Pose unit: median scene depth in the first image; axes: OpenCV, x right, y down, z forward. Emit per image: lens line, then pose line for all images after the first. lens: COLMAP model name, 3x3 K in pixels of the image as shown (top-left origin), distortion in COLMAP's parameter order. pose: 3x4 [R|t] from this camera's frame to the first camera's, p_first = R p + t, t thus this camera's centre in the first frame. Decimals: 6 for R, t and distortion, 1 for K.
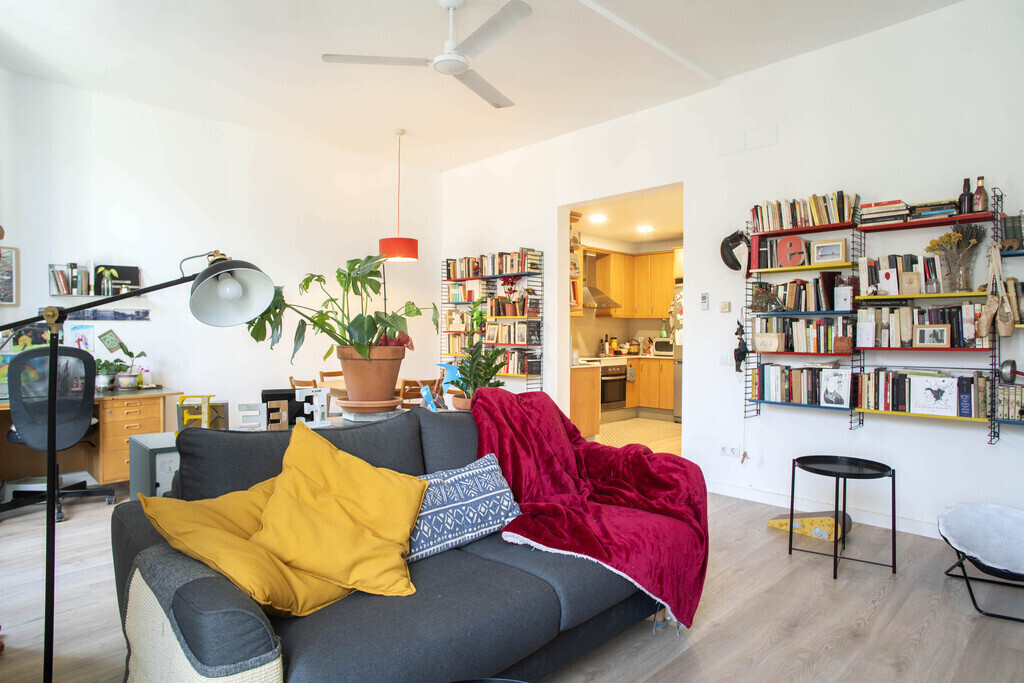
lens RADIAL K [[582.3, 0, 511.7], [0, 582.3, 337.3], [0, 0, 1]] dist [-0.004704, -0.000689]
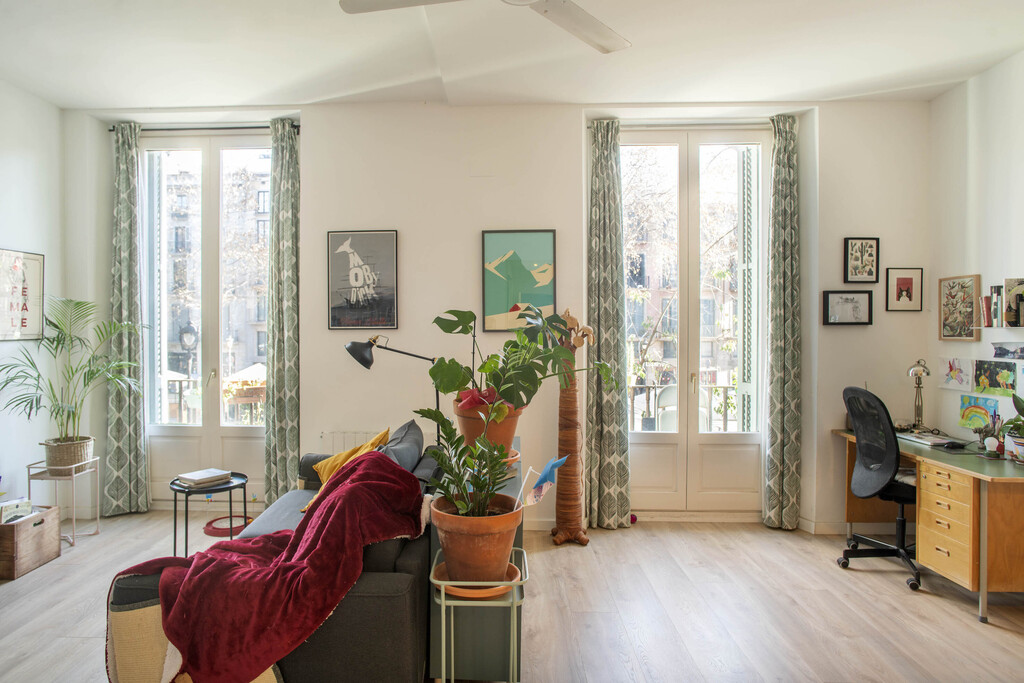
lens RADIAL K [[626.4, 0, 501.6], [0, 626.4, 341.0], [0, 0, 1]] dist [-0.020626, 0.015852]
pose [[-0.701968, 0.009561, -0.712144, 0.234403], [-0.012028, 0.999608, 0.025277, -0.049288], [0.712107, 0.026310, -0.701578, 0.817235]]
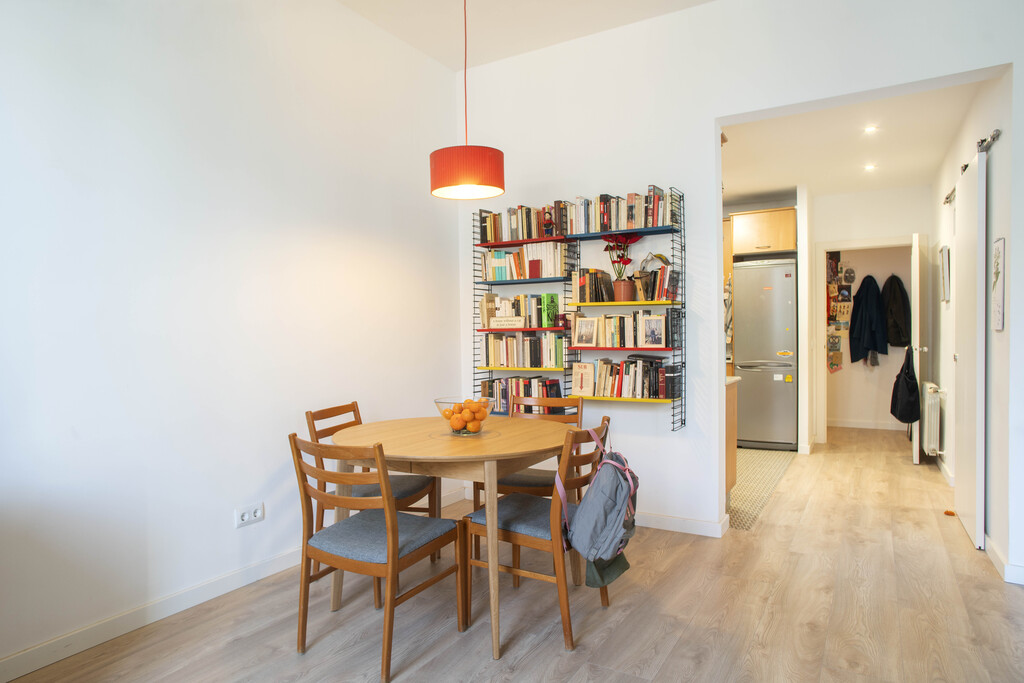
lens RADIAL K [[626.4, 0, 514.8], [0, 626.4, 343.3], [0, 0, 1]] dist [-0.020626, 0.015852]
pose [[0.963126, -0.007526, 0.268947, -0.283603], [0.010657, 0.999891, -0.010184, 0.012050], [-0.268841, 0.012674, 0.963101, 0.414599]]
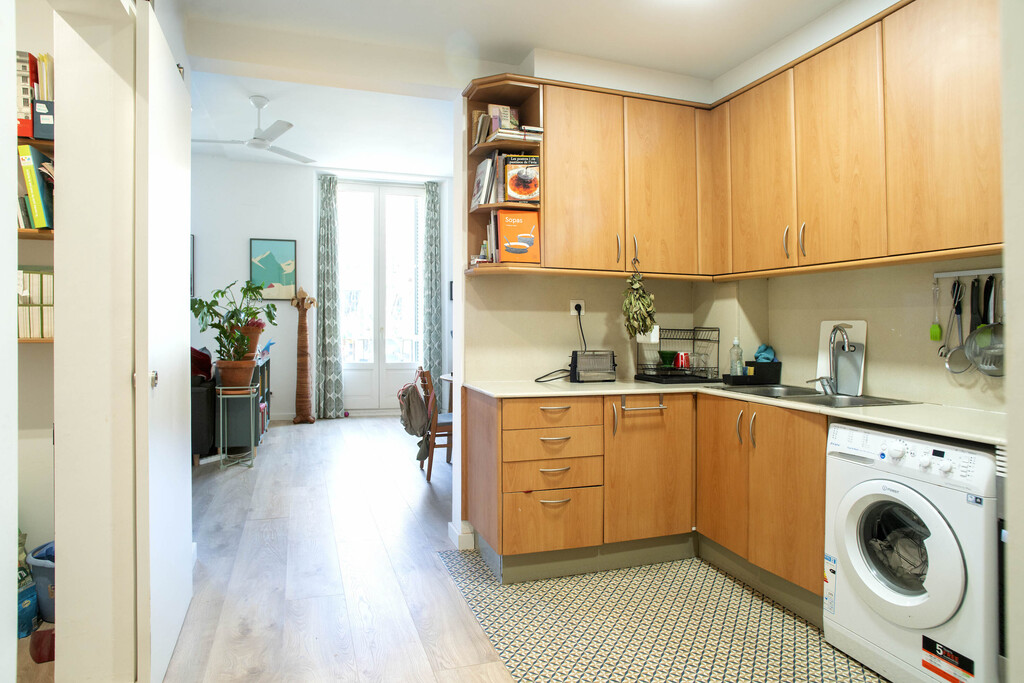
lens RADIAL K [[626.4, 0, 501.4], [0, 626.4, 344.1], [0, 0, 1]] dist [-0.020626, 0.015852]
pose [[-0.444759, 0.014245, -0.895537, 0.601086], [-0.023373, 0.999348, 0.027504, 0.000976], [0.895345, 0.033164, -0.444136, 1.270739]]
